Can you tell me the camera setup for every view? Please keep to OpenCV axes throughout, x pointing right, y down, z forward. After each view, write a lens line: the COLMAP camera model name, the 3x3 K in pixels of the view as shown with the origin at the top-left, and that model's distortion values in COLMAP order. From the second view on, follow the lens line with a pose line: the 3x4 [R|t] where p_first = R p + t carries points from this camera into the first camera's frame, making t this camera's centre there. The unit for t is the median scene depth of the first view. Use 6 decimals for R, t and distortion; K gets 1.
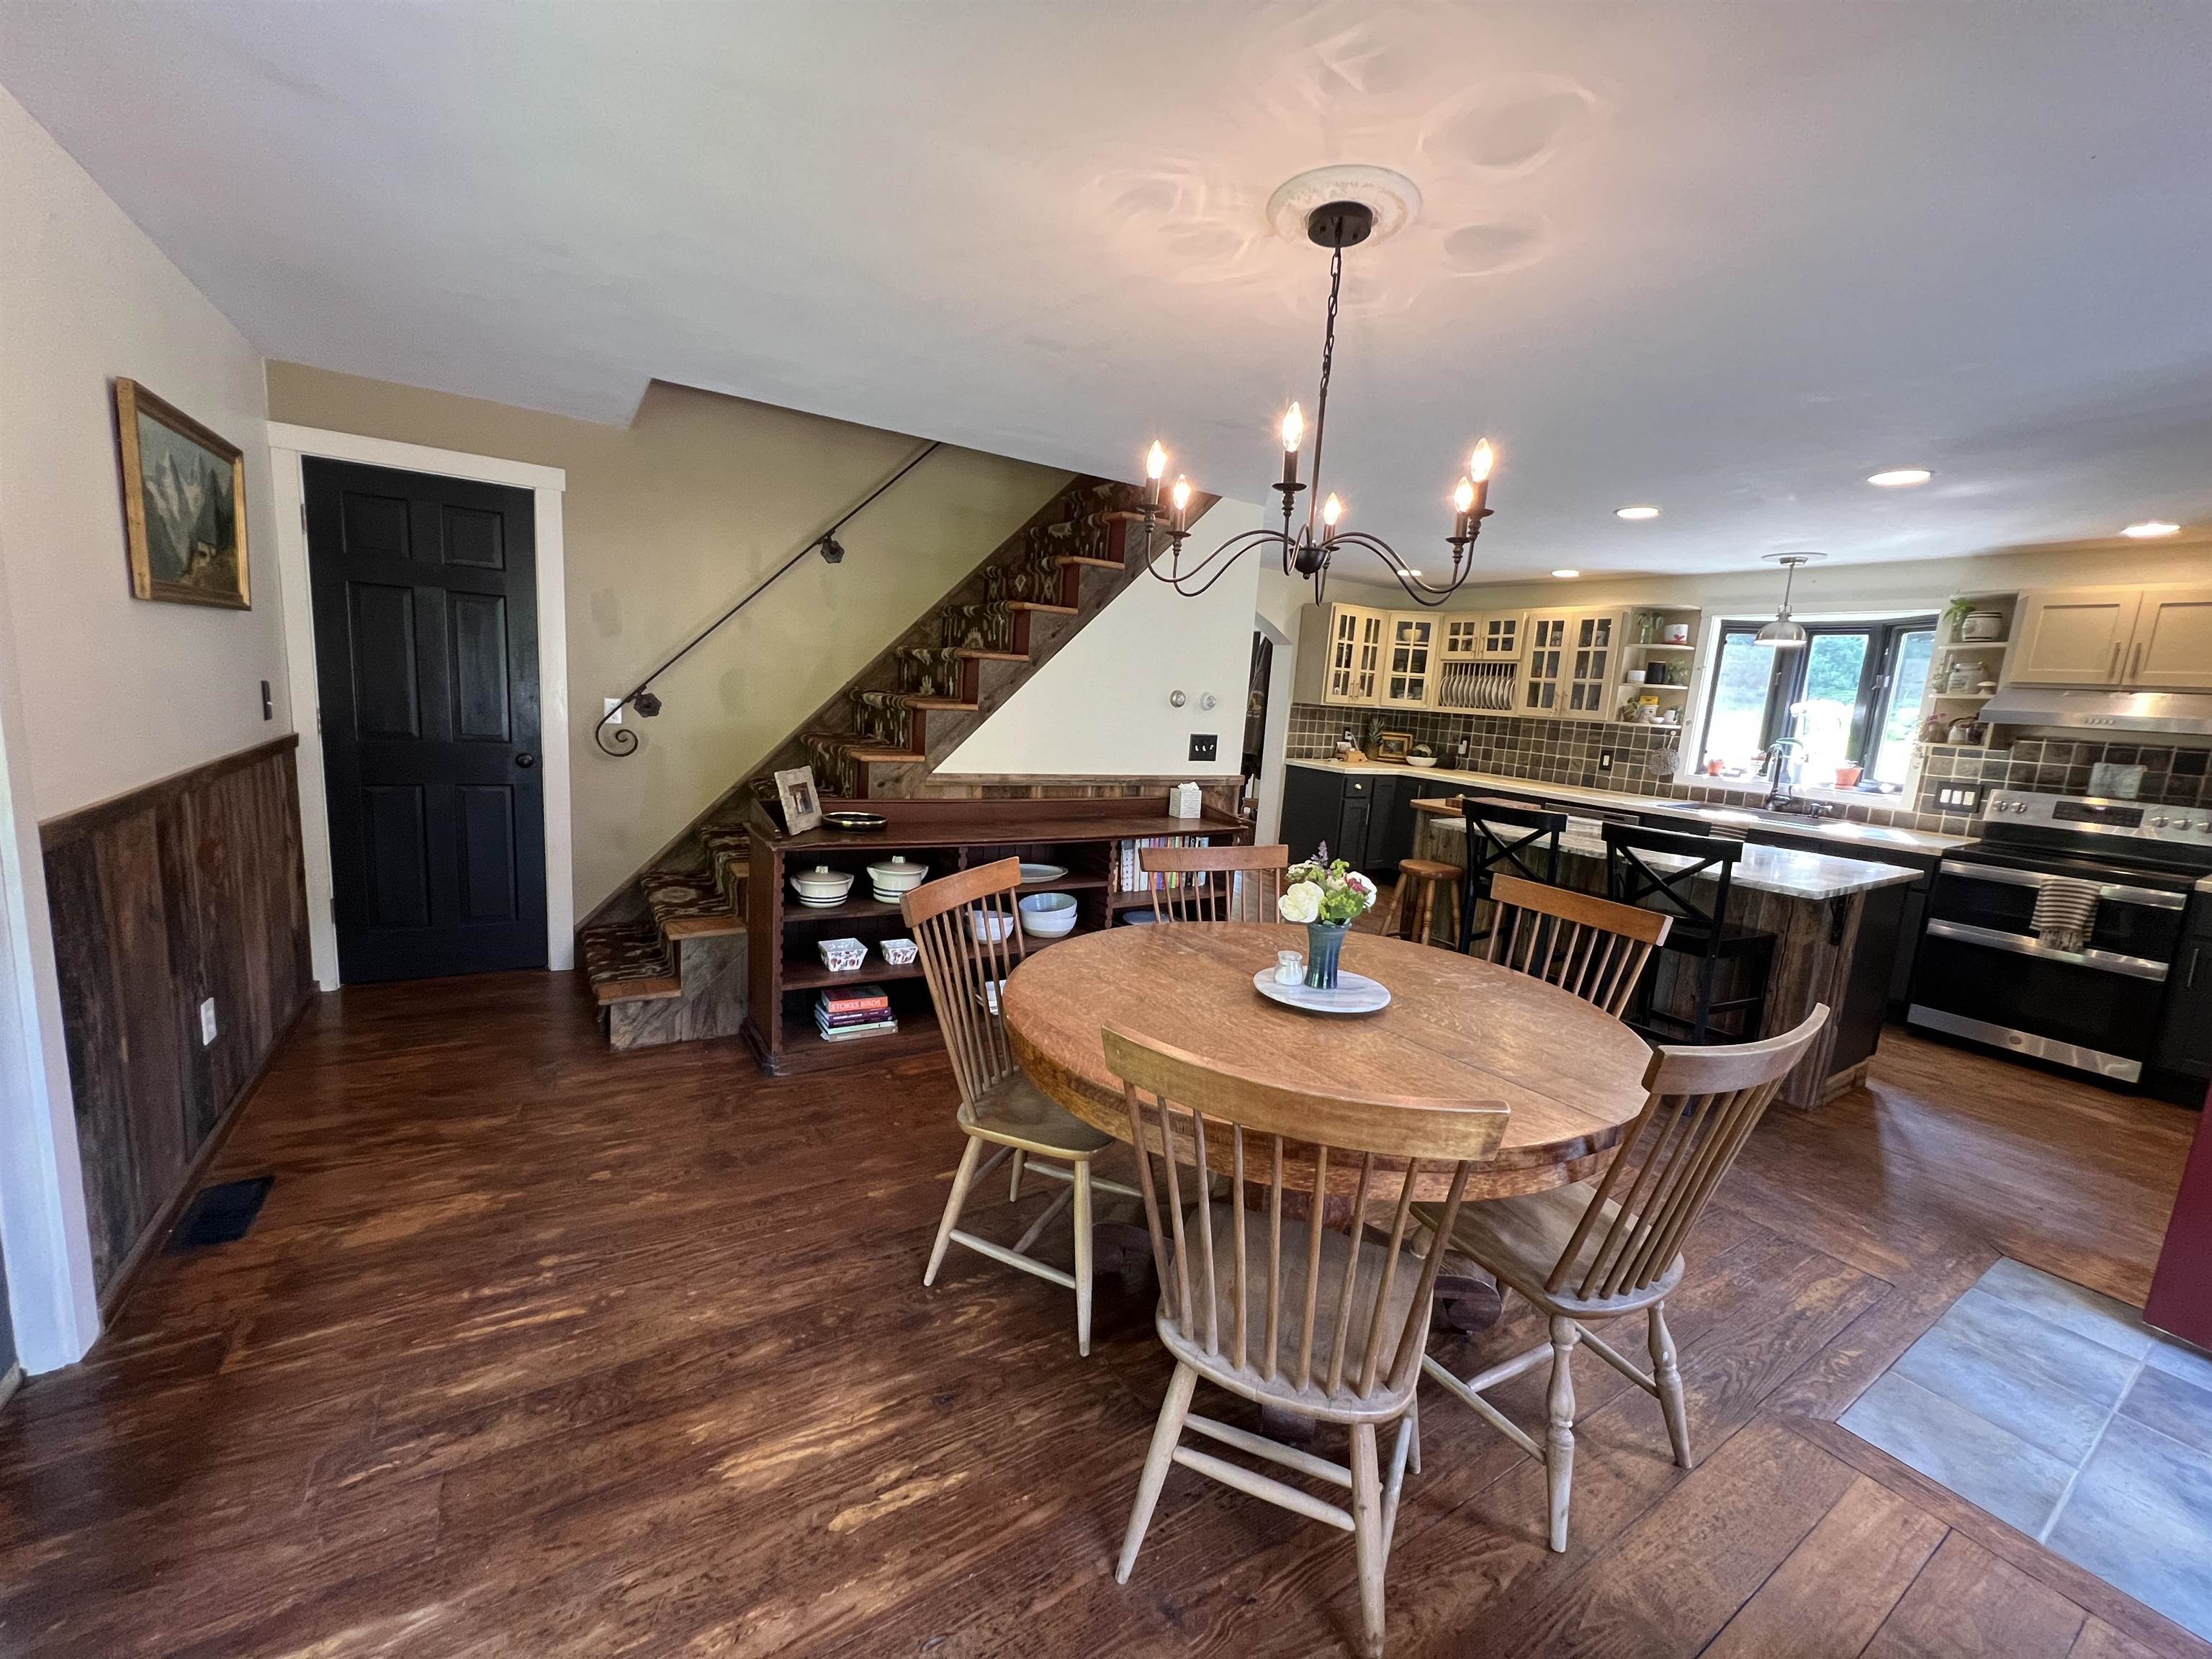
lens RADIAL K [[882.8, 0, 1105.9], [0, 882.8, 829.9], [0, 0, 1]] dist [-0.003093, 0.000835]
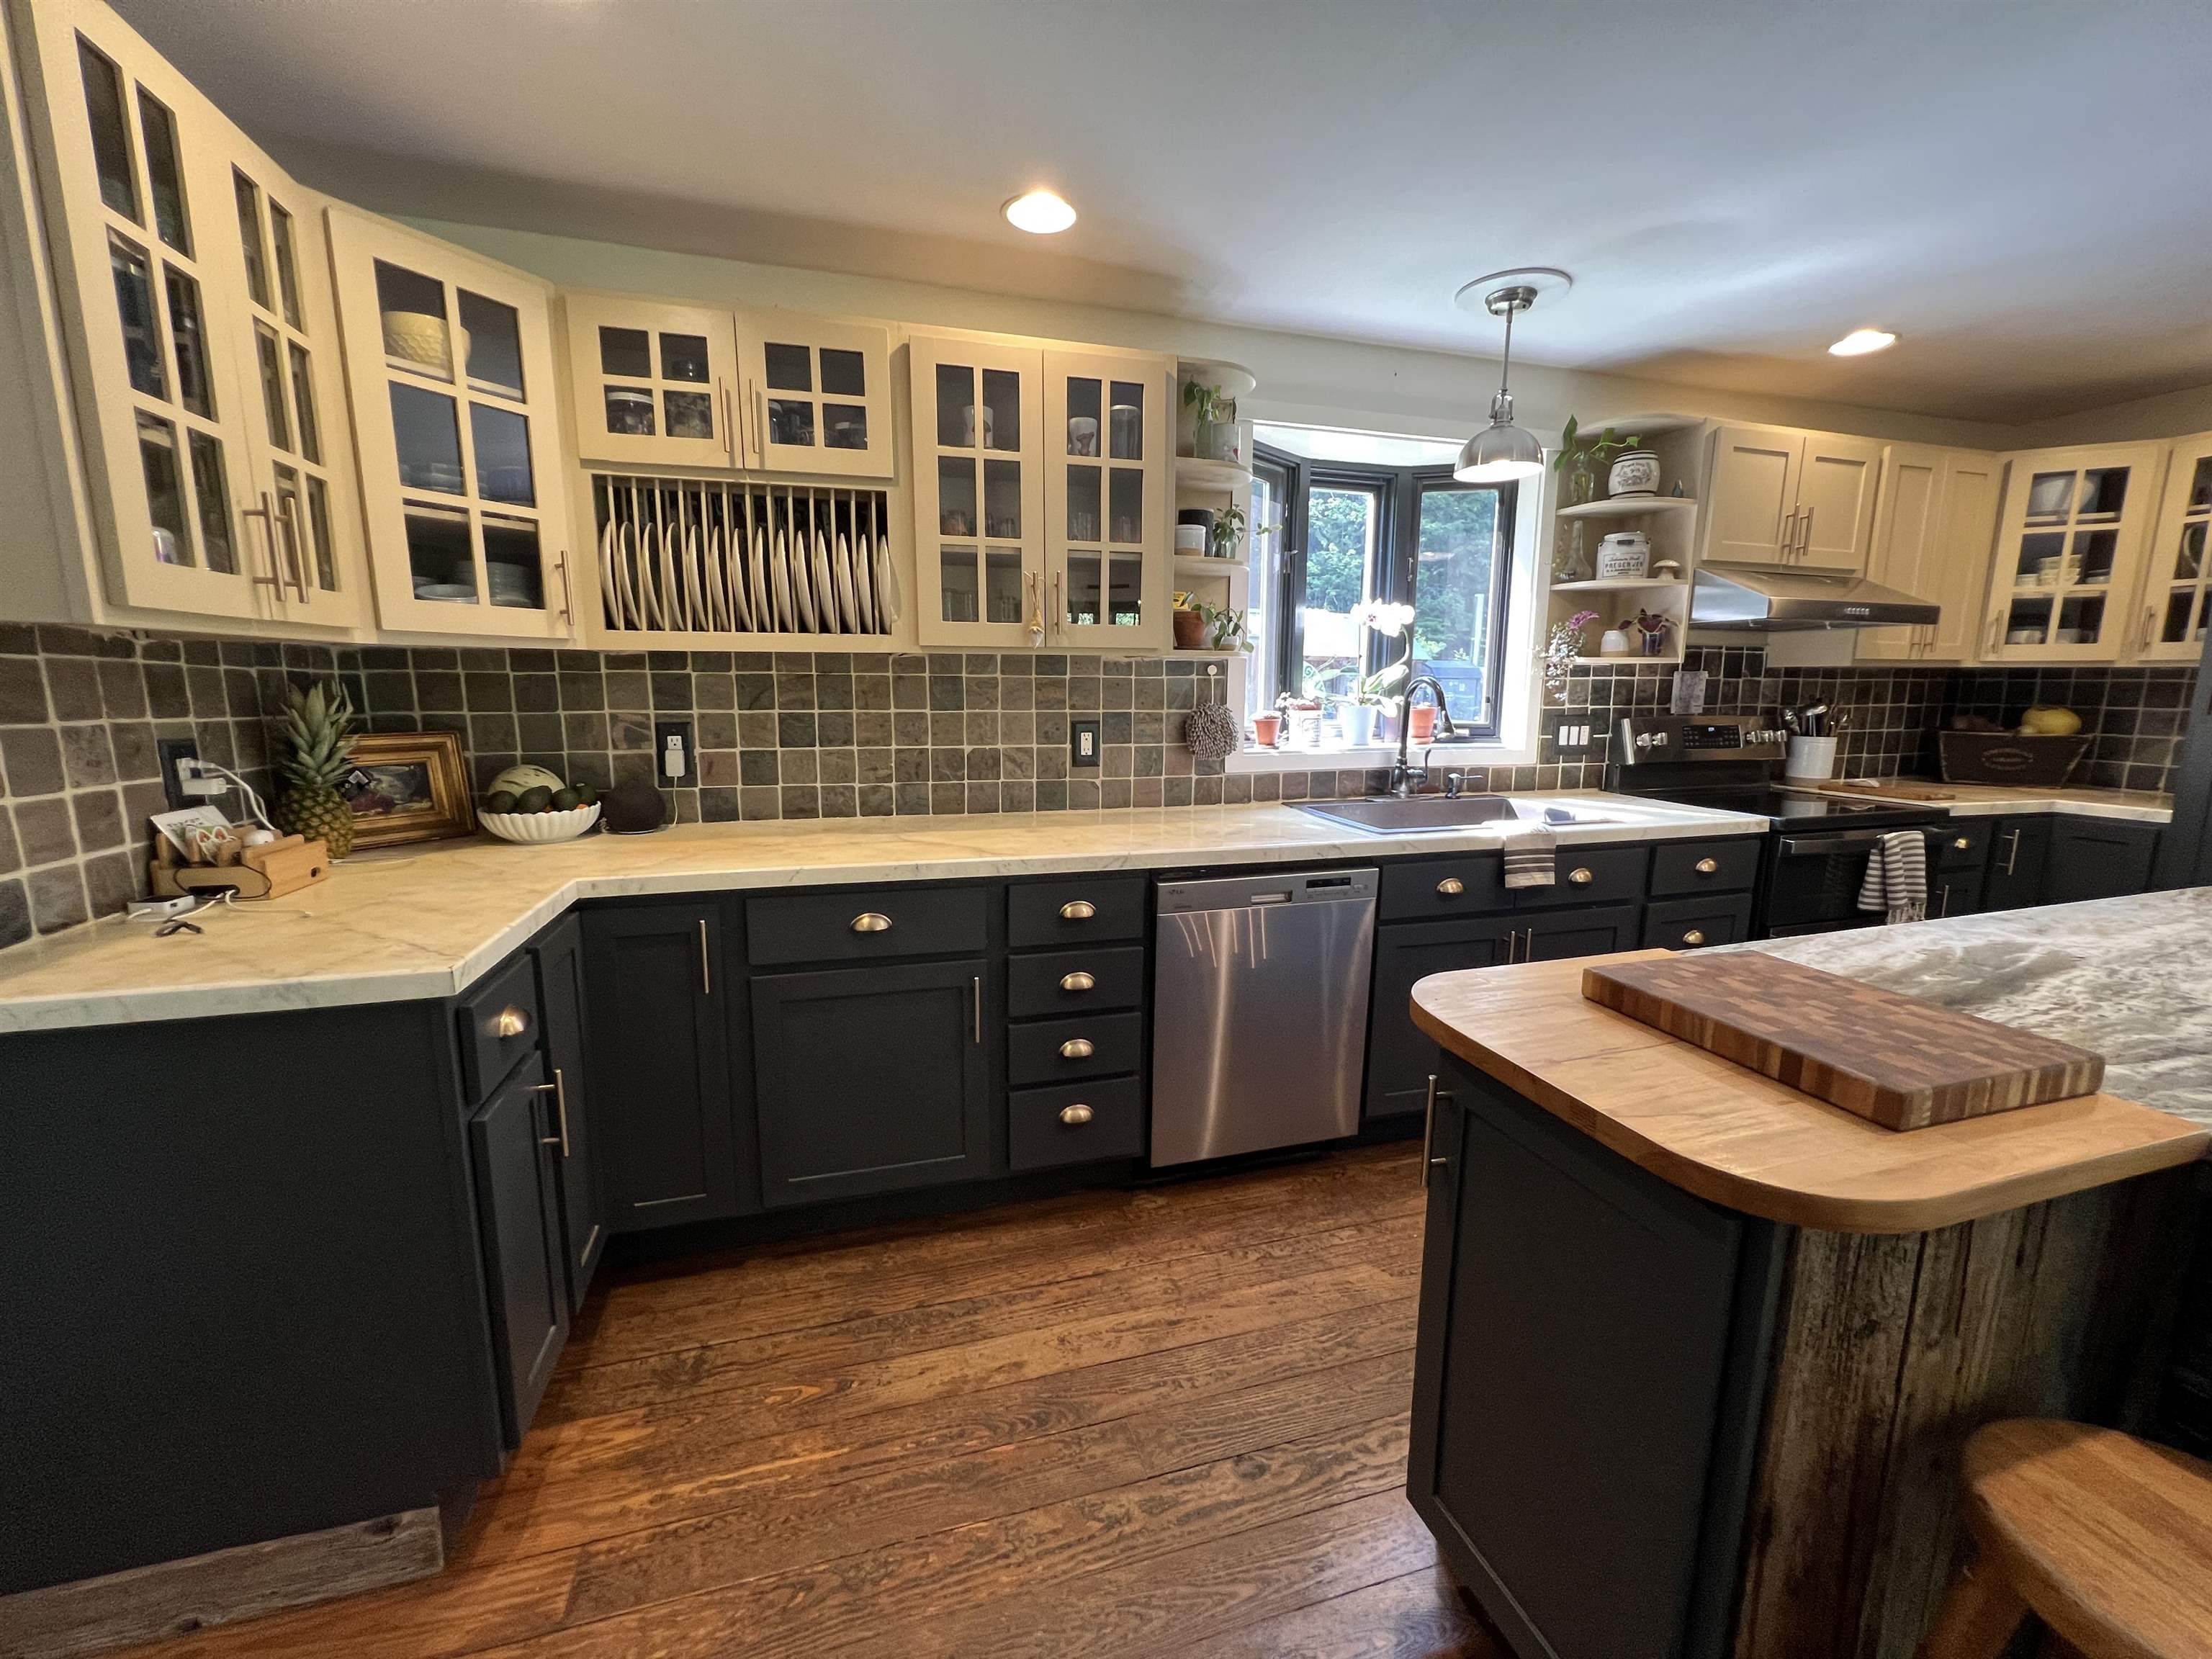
lens RADIAL K [[882.8, 0, 1106.9], [0, 882.8, 833.3], [0, 0, 1]] dist [-0.003093, 0.000835]
pose [[0.264562, -0.228084, 0.937008, 0.240340], [0.167551, 0.967723, 0.188253, -0.185516], [-0.949702, 0.107192, 0.294238, 1.383299]]
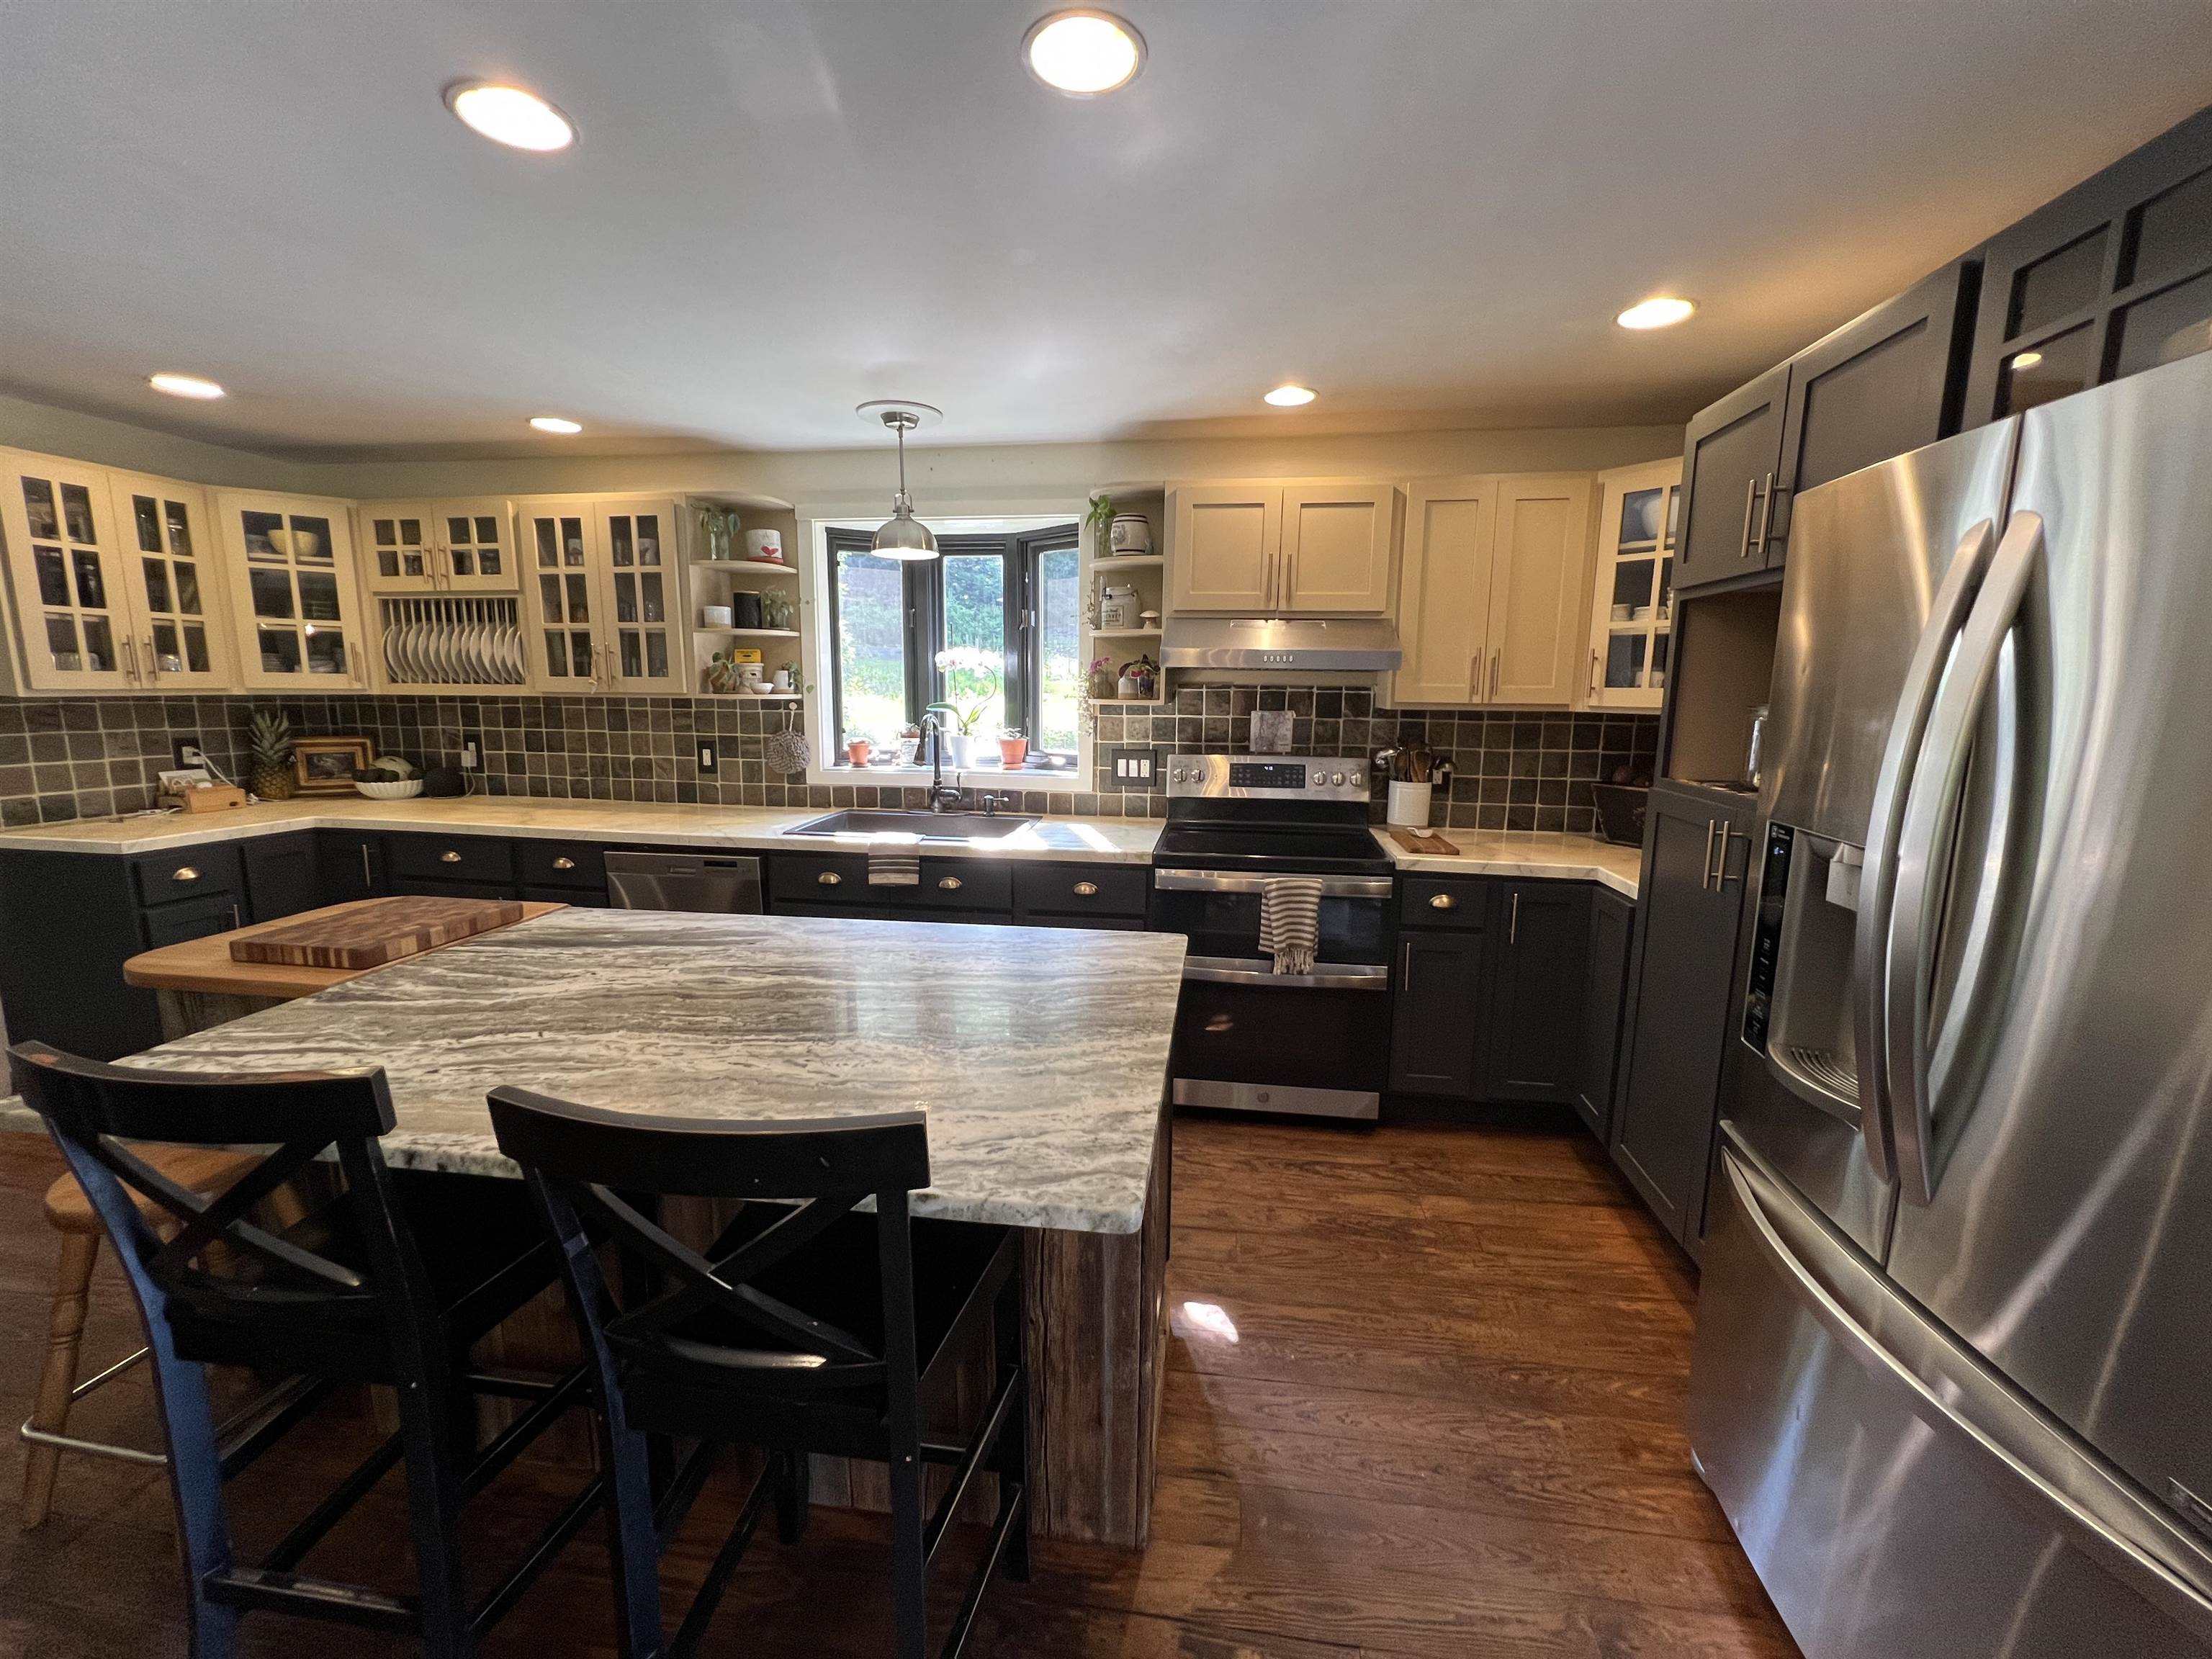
lens RADIAL K [[882.8, 0, 1107.1], [0, 882.8, 827.9], [0, 0, 1]] dist [-0.003093, 0.000835]
pose [[0.651814, -0.177789, 0.737244, 0.458792], [0.152542, 0.983000, 0.102187, -0.080765], [-0.742879, 0.045854, 0.667854, 0.614514]]
